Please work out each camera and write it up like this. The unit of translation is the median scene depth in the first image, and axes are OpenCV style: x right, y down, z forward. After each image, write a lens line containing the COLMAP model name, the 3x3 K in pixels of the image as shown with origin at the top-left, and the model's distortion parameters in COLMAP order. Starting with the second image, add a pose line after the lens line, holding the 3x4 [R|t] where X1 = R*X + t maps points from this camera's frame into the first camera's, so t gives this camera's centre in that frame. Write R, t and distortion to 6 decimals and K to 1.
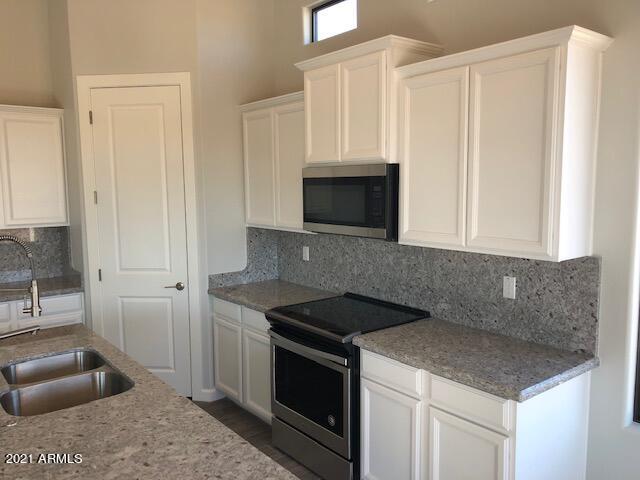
lens RADIAL K [[522.5, 0, 325.6], [0, 522.5, 249.4], [0, 0, 1]] dist [0.027587, -0.030245]
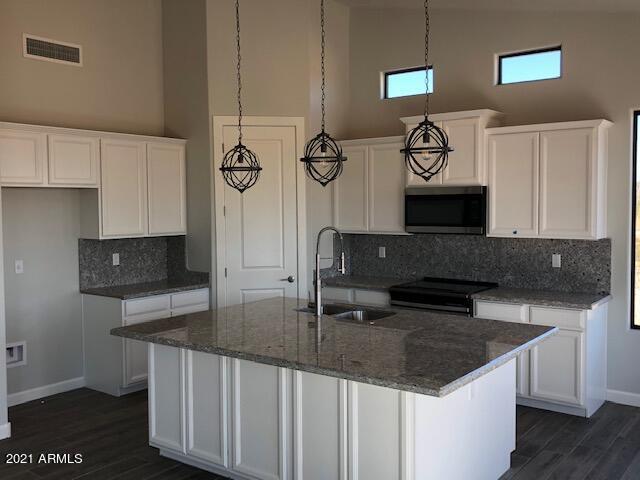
lens RADIAL K [[634.8, 0, 319.4], [0, 634.8, 242.4], [0, 0, 1]] dist [0.013121, 0.000000]
pose [[0.967906, -0.012556, 0.250999, -0.757493], [0.029971, 0.997390, -0.065682, 0.106401], [-0.249519, 0.071097, 0.965756, -0.660415]]
